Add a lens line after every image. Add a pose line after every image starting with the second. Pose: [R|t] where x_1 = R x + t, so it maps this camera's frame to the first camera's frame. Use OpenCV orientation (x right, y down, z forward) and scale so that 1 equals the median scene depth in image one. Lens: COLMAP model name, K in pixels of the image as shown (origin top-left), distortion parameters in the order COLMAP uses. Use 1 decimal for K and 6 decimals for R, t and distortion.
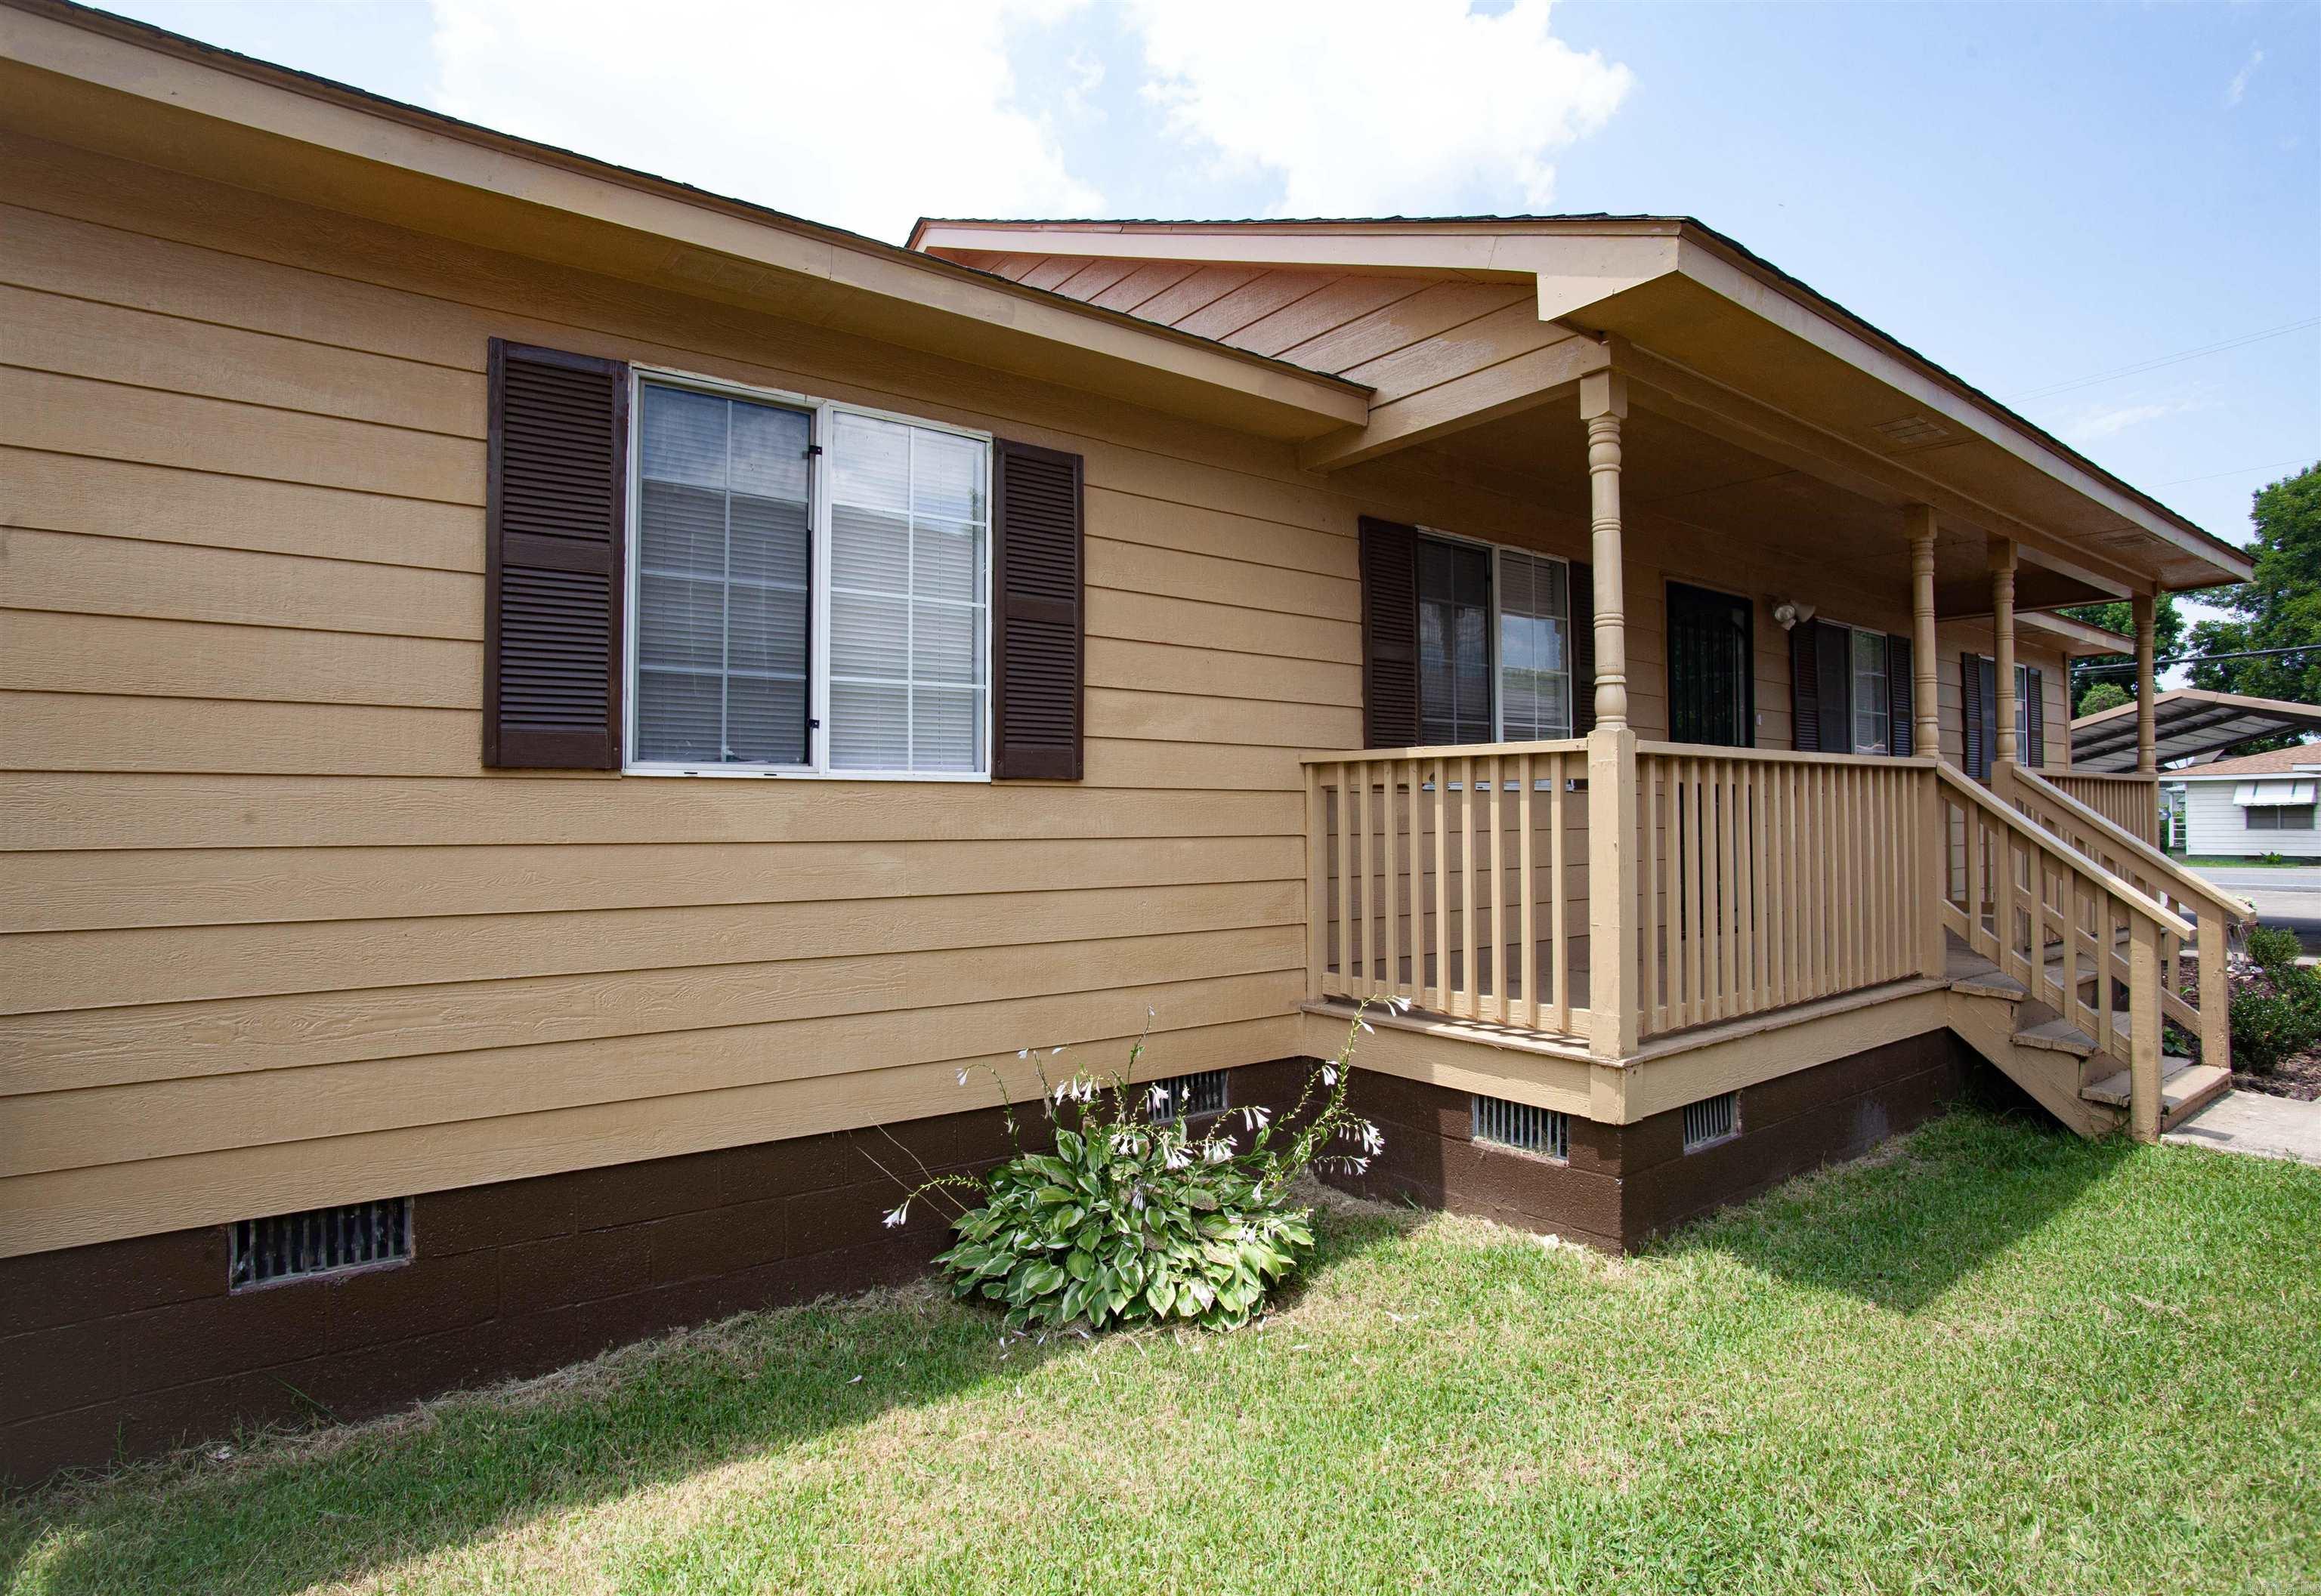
lens RADIAL K [[1146.5, 0, 1160.5], [0, 1146.5, 798.0], [0, 0, 1]] dist [-0.111267, 0.063347]
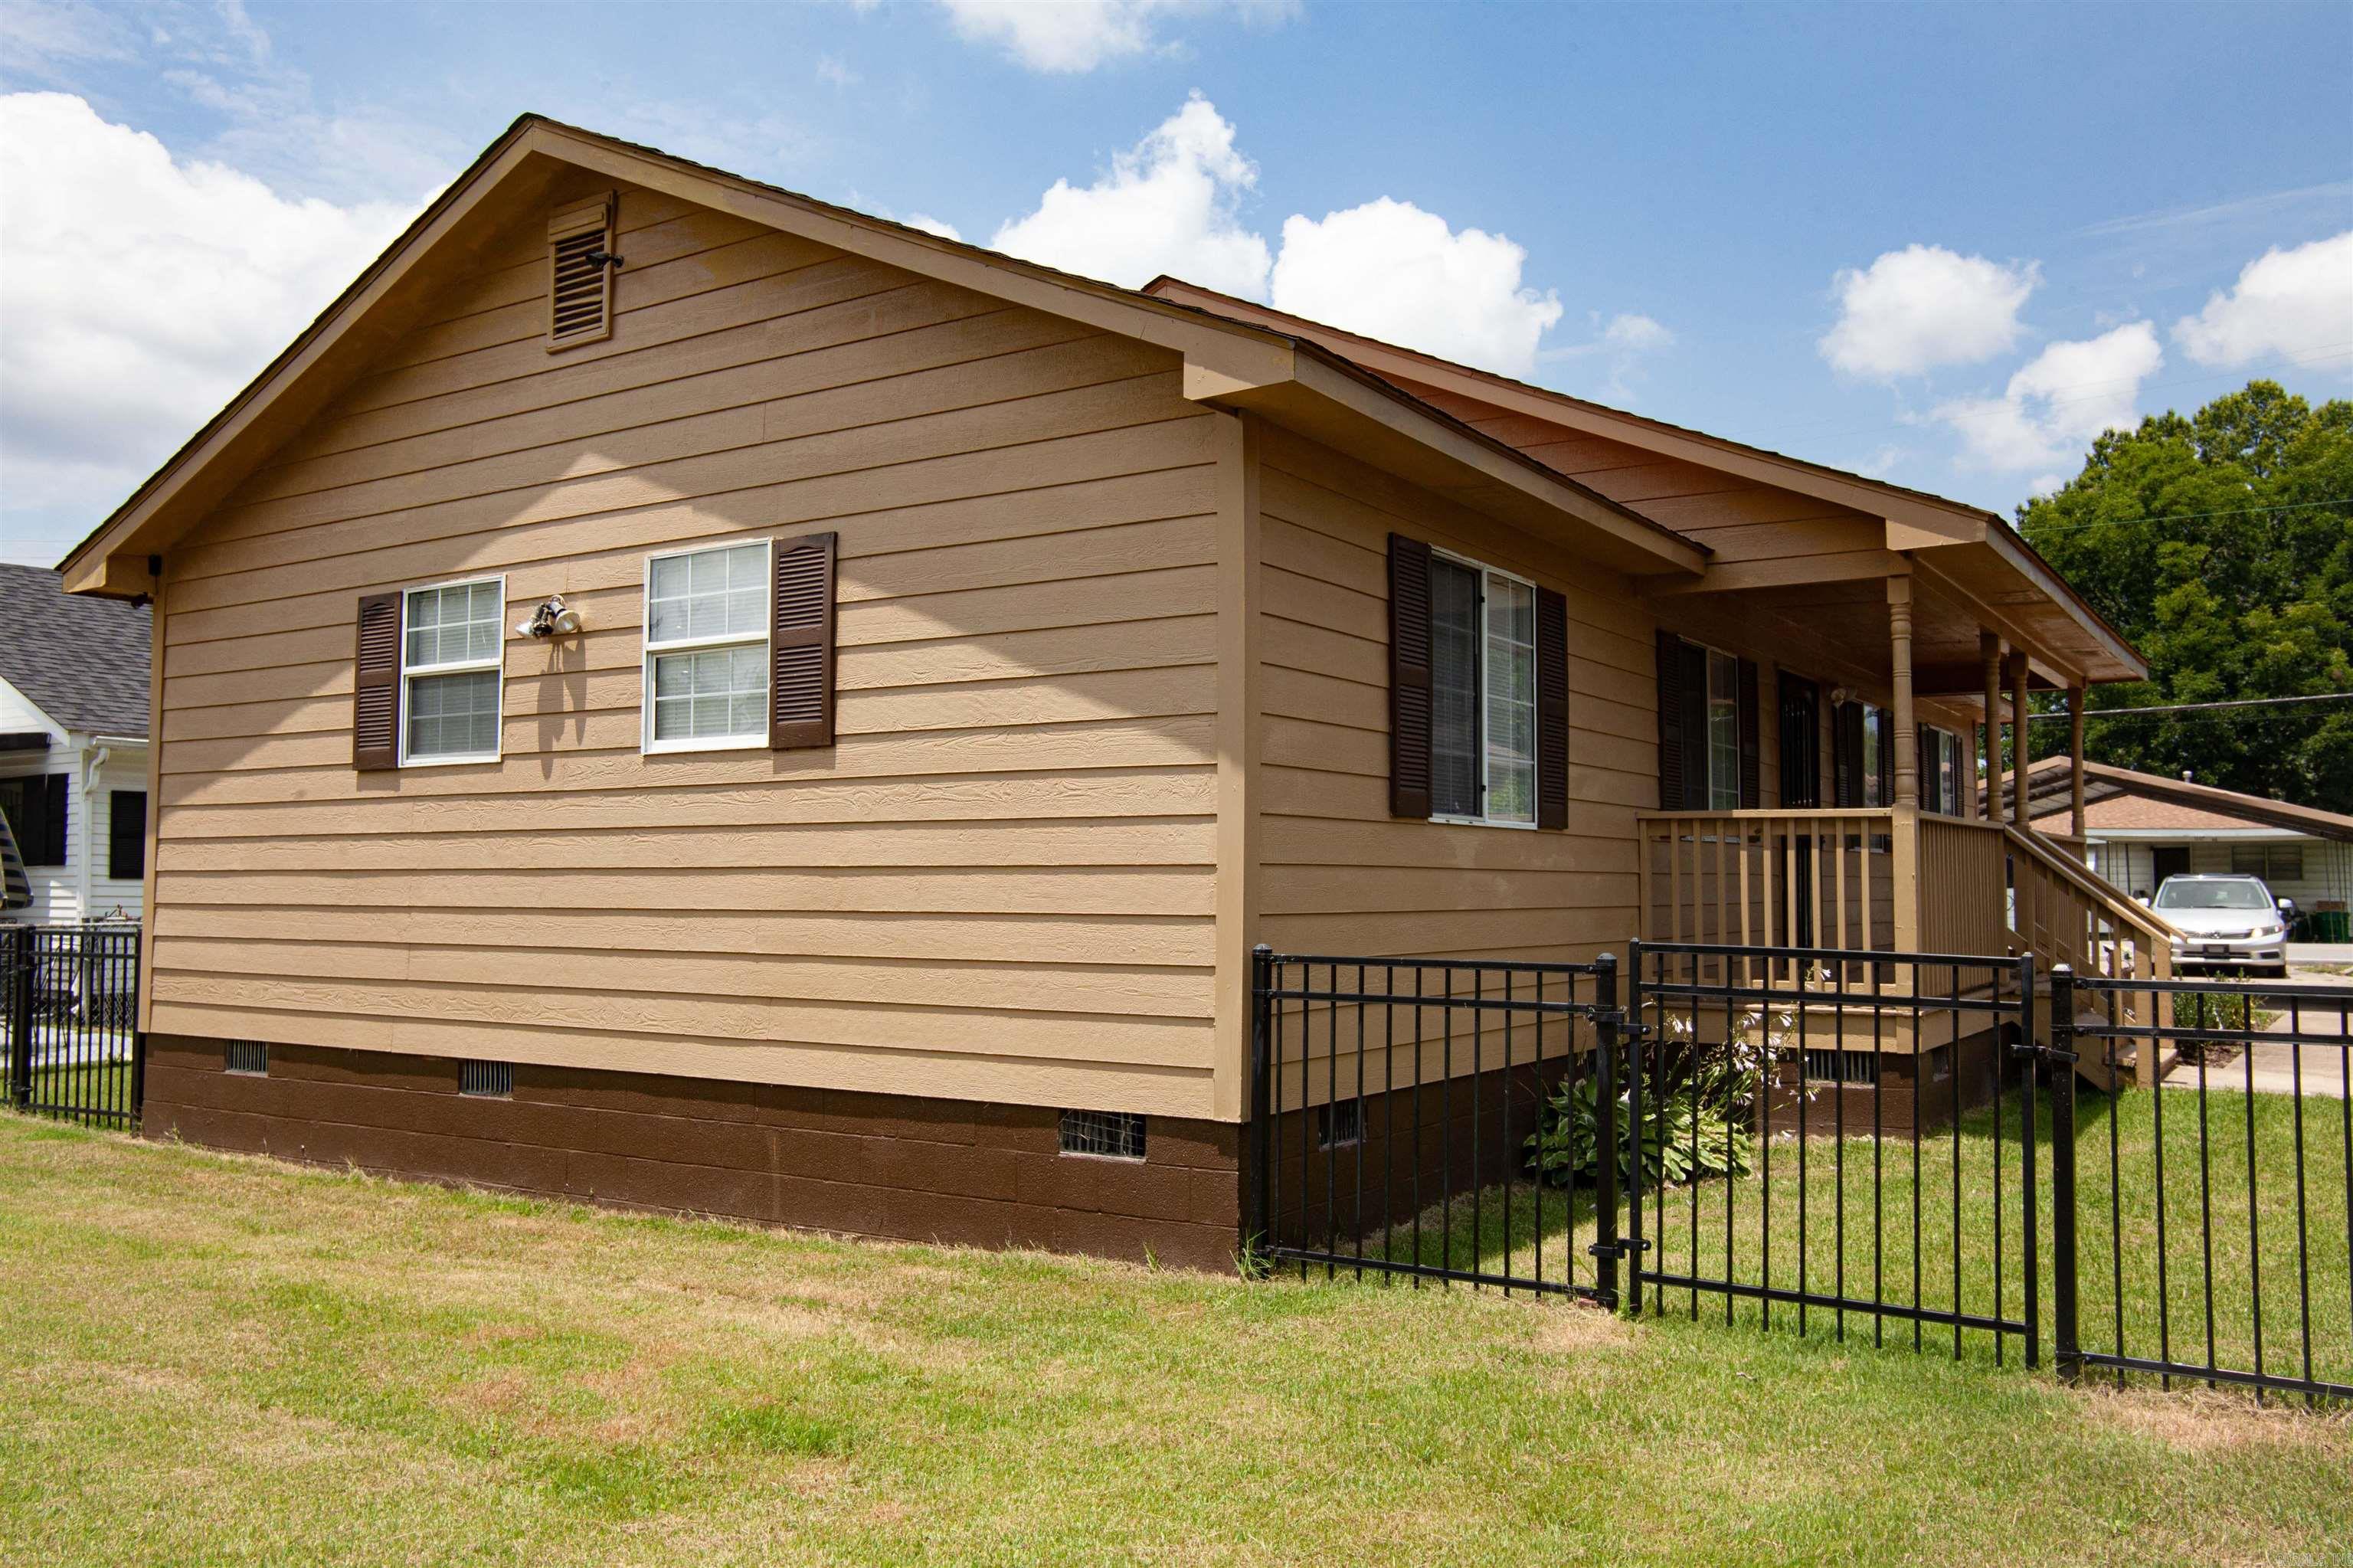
lens RADIAL K [[1845.7, 0, 1176.5], [0, 1845.7, 784.0], [0, 0, 1]] dist [-0.003303, -0.001342]
pose [[0.932690, 0.025748, 0.359759, -1.430649], [-0.011492, 0.999064, -0.041709, 0.030504], [-0.360496, 0.034767, 0.932112, -1.003924]]
